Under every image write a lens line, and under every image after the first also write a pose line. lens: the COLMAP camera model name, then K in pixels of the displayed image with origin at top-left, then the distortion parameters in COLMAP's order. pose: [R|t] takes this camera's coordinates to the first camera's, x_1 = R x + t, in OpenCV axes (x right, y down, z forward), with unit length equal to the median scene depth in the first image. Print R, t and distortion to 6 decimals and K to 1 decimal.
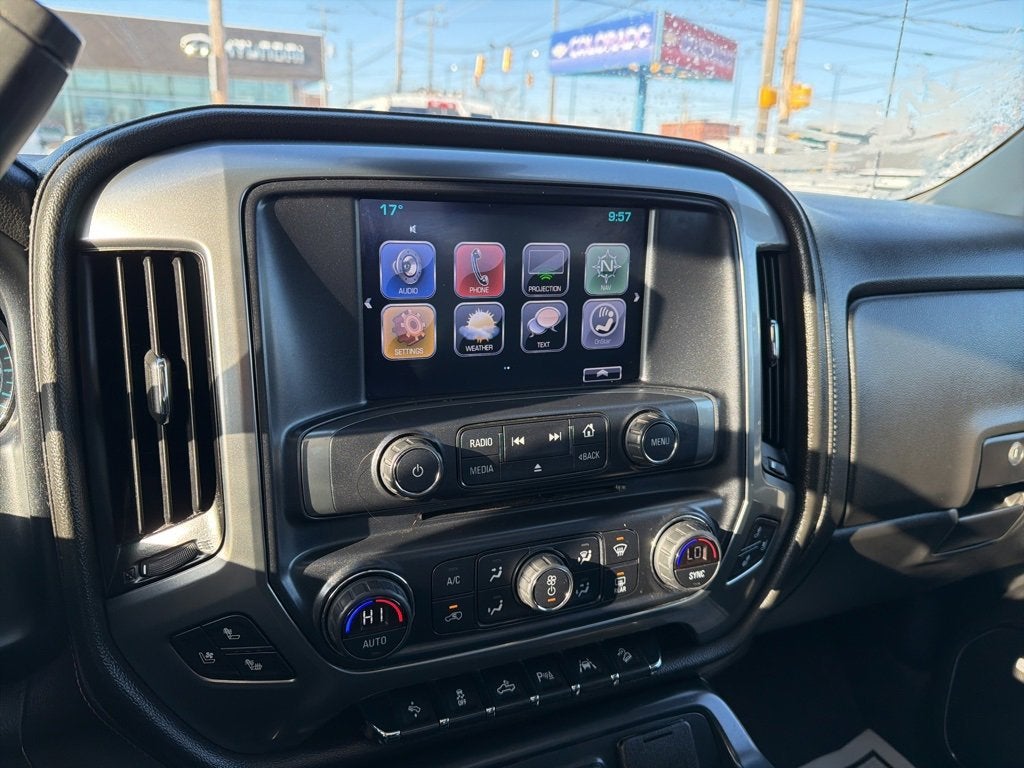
lens RADIAL K [[716.7, 0, 513.8], [0, 716.7, 388.0], [0, 0, 1]] dist [0.032892, -0.047572]
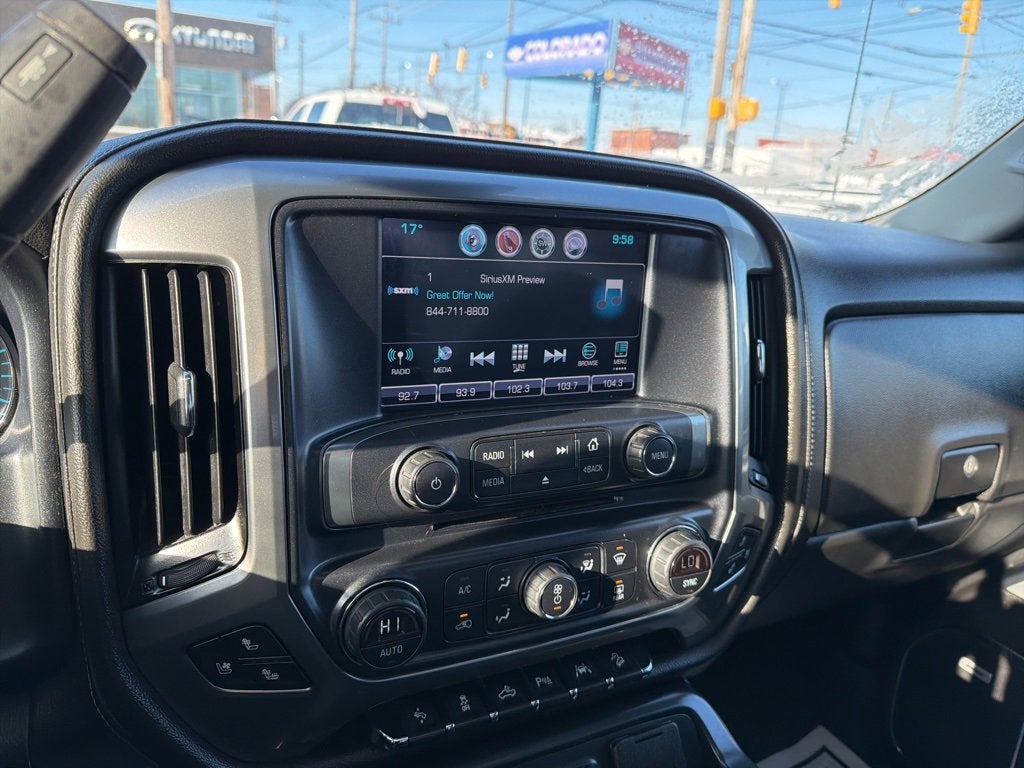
lens RADIAL K [[716.4, 0, 514.5], [0, 716.4, 385.5], [0, 0, 1]] dist [0.039355, -0.059217]
pose [[0.997256, 0.016399, 0.072186, -0.081253], [-0.016088, 0.999859, -0.004897, -0.018278], [-0.072256, 0.003723, 0.997379, -0.029307]]
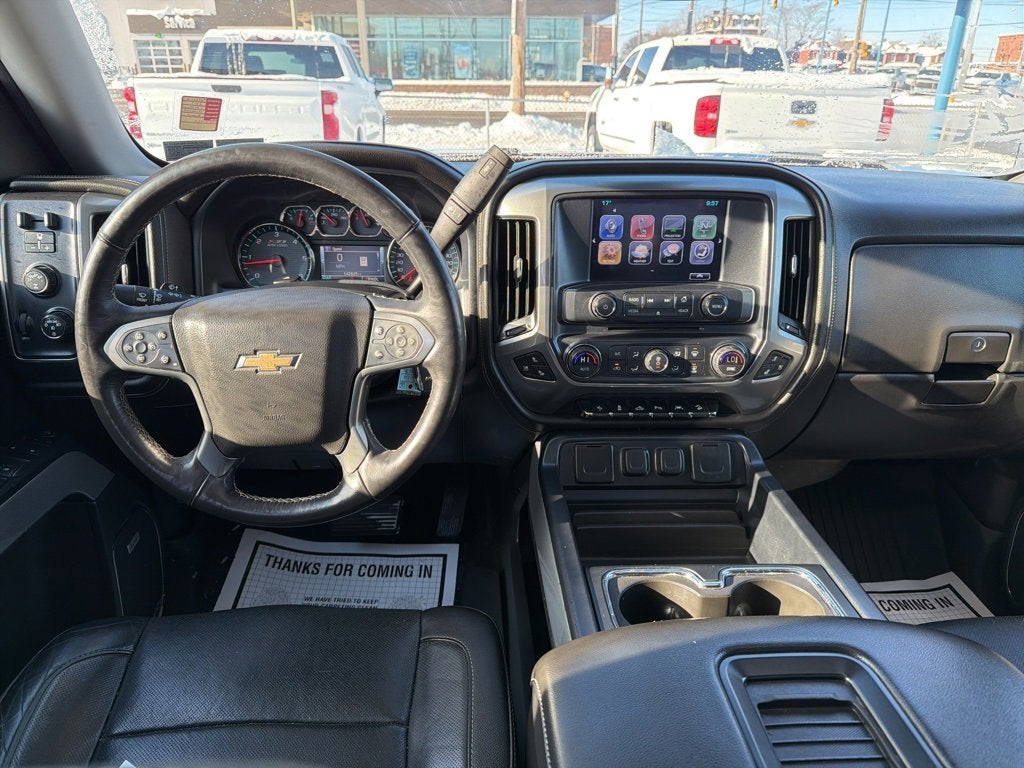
lens RADIAL K [[704.0, 0, 509.8], [0, 704.0, 395.7], [0, 0, 1]] dist [0.069188, -0.107976]
pose [[0.930331, 0.106922, -0.350789, 0.394068], [-0.072062, 0.991204, 0.111006, 0.146904], [0.359572, -0.077994, 0.929852, -1.276023]]
